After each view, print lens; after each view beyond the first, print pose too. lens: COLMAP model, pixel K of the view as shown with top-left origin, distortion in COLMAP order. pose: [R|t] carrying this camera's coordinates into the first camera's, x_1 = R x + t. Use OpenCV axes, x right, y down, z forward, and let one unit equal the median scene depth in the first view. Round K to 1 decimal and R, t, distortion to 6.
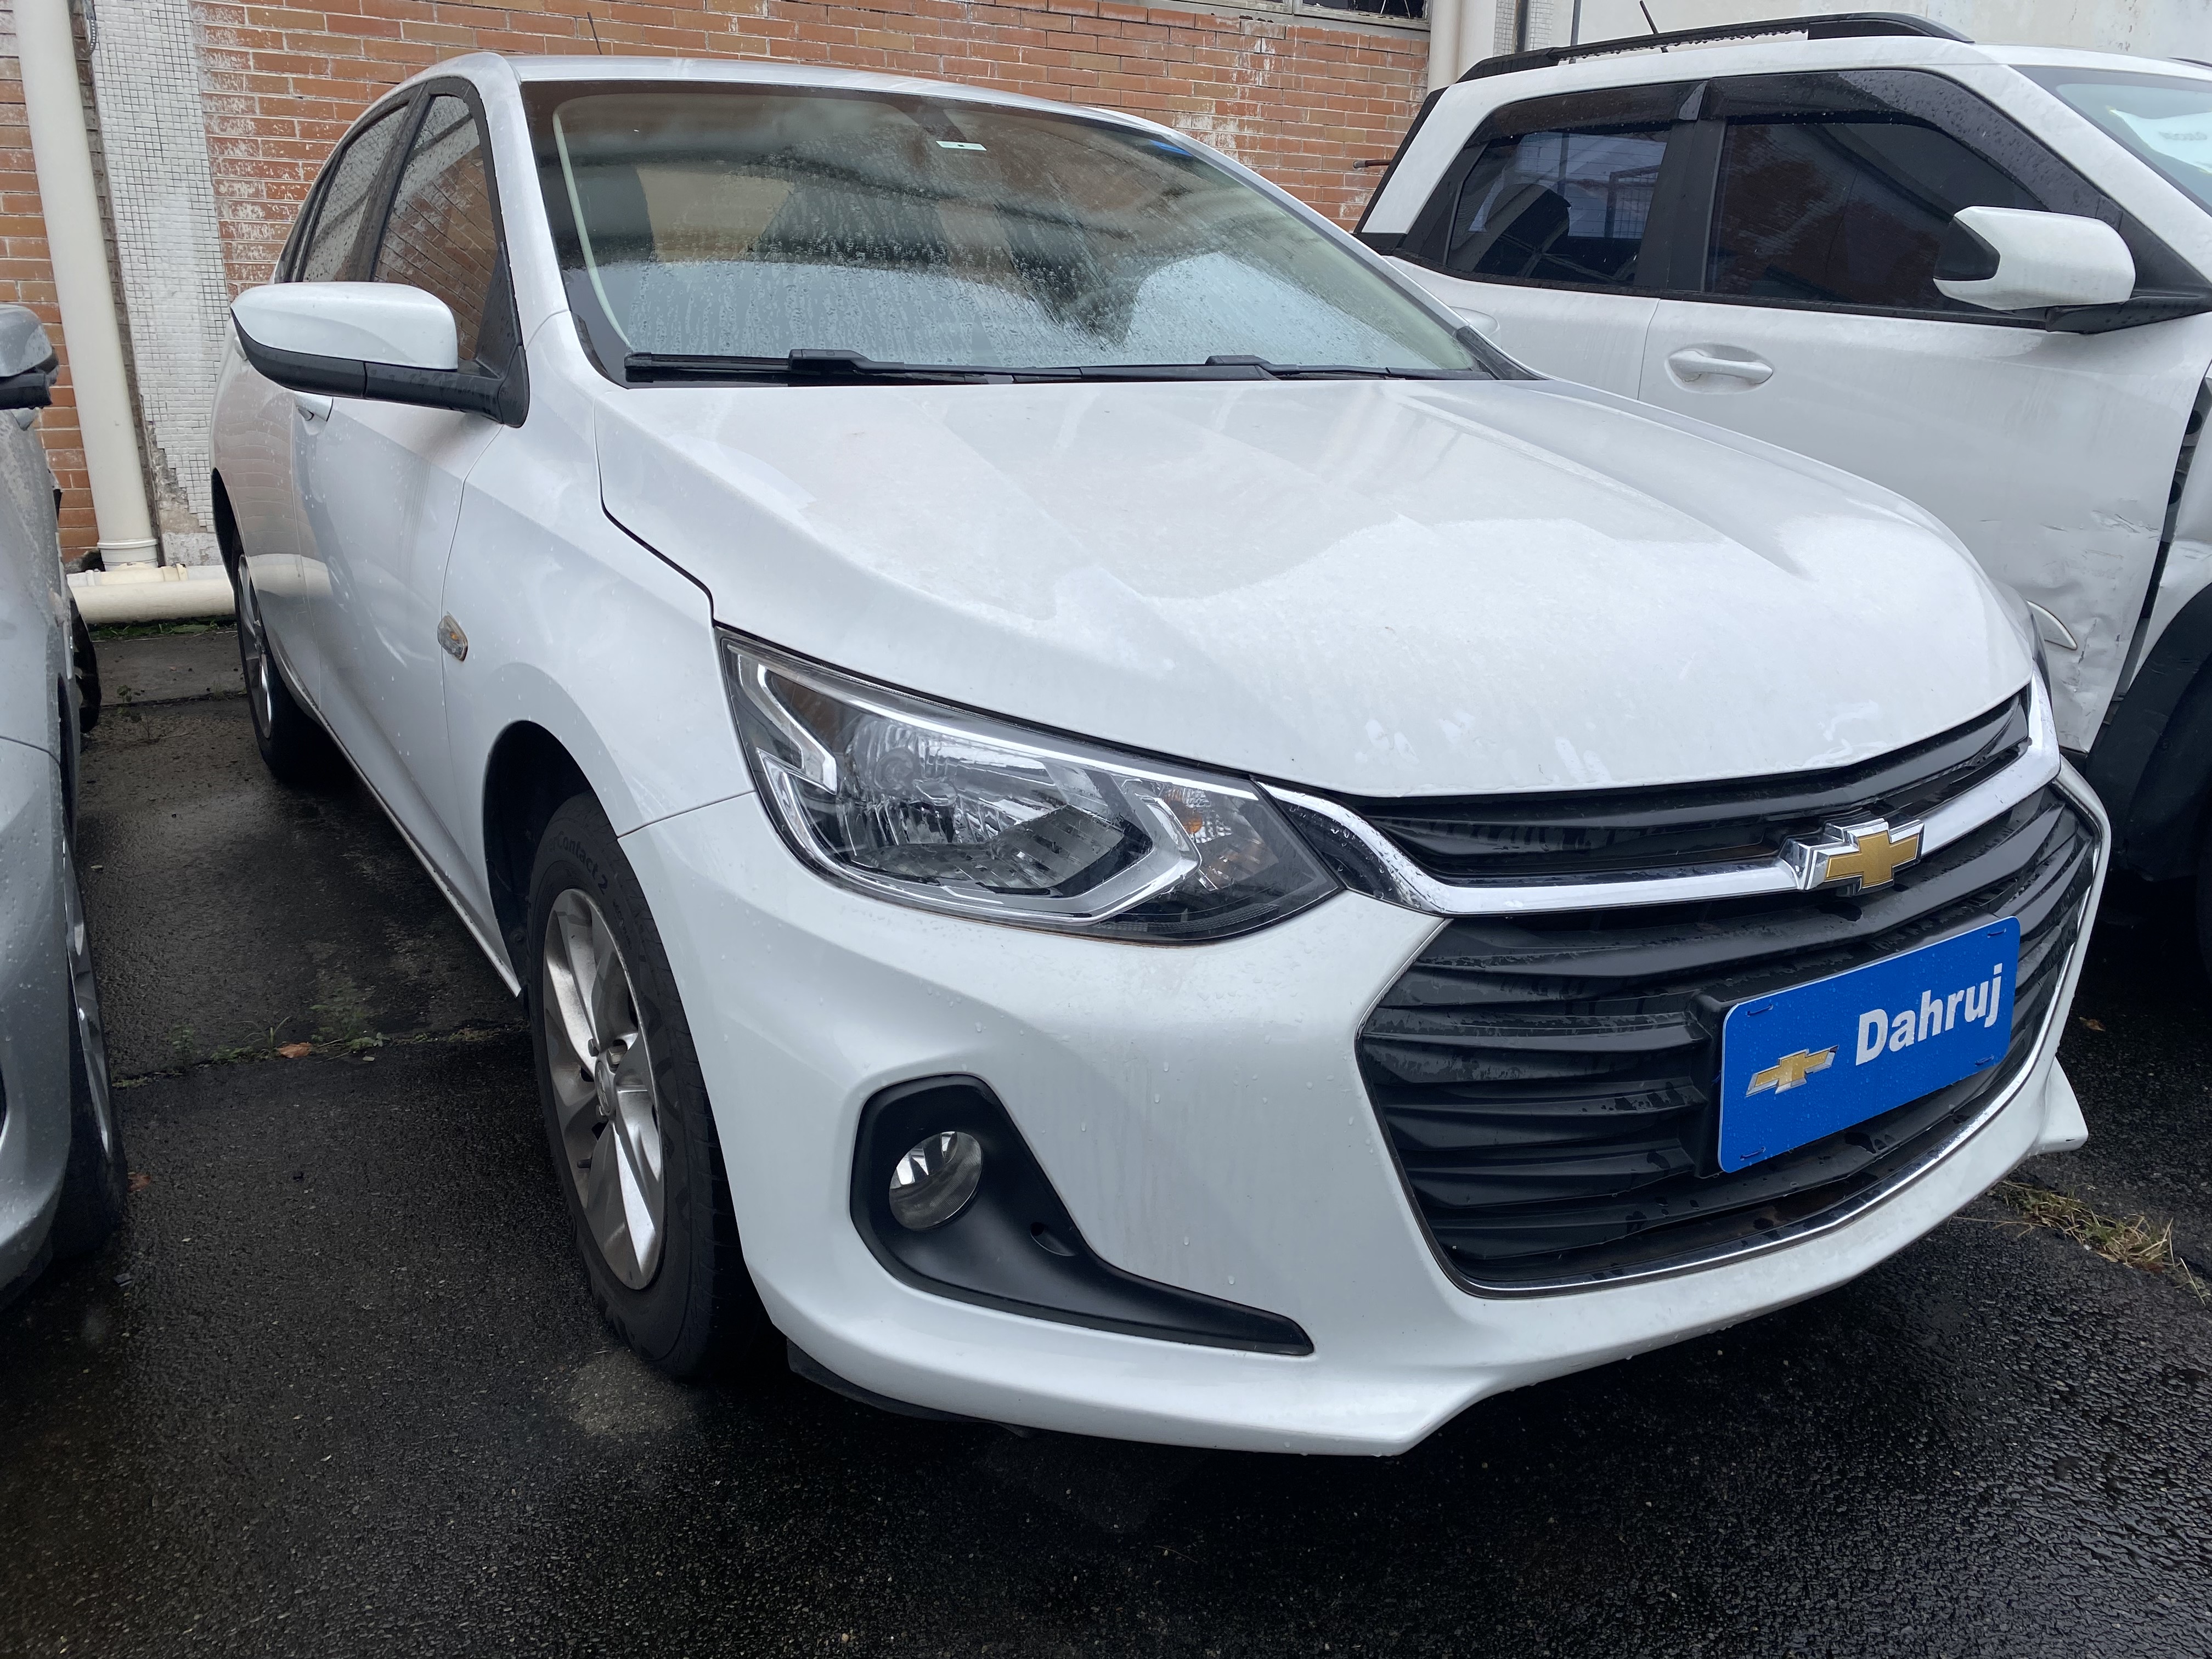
lens RADIAL K [[1738.5, 0, 1100.9], [0, 1738.5, 828.3], [0, 0, 1]] dist [-0.001656, 0.001696]
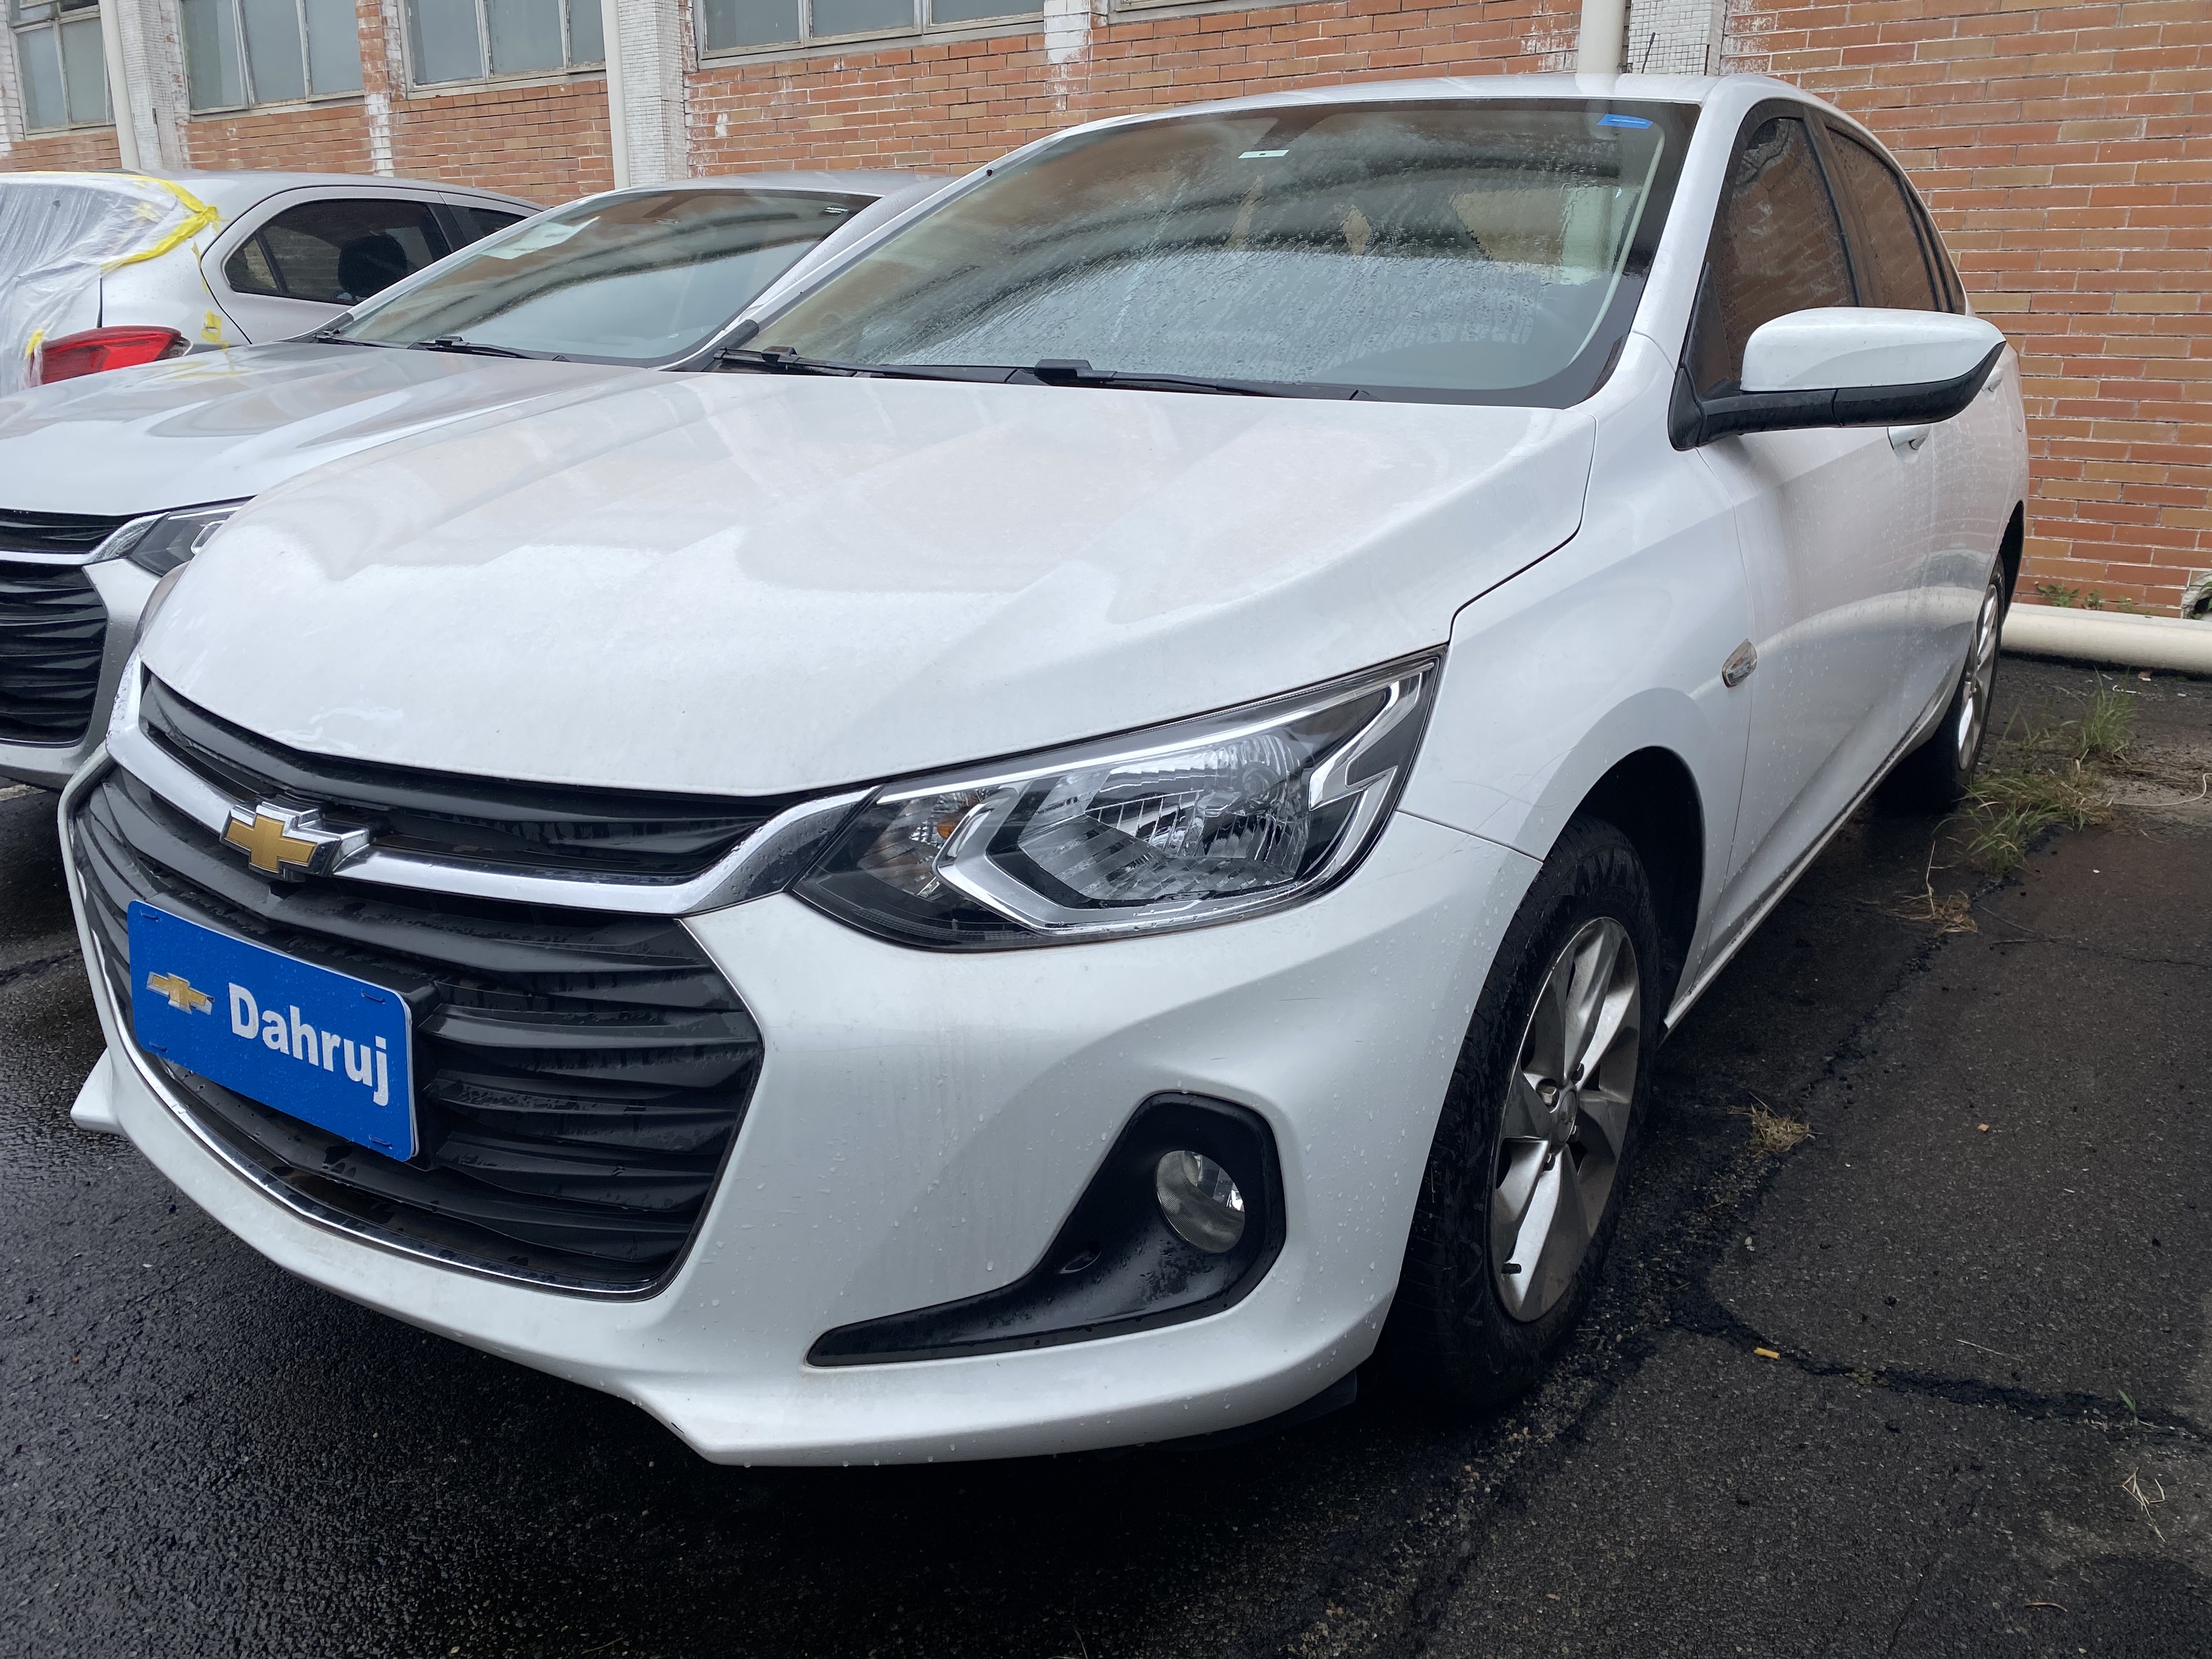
lens RADIAL K [[1738.5, 0, 1101.0], [0, 1738.5, 830.5], [0, 0, 1]] dist [-0.001656, 0.001696]
pose [[0.361652, 0.246091, -0.899248, 1.325474], [-0.266859, 0.951502, 0.153068, -0.235594], [0.893305, 0.184615, 0.409785, 0.893668]]
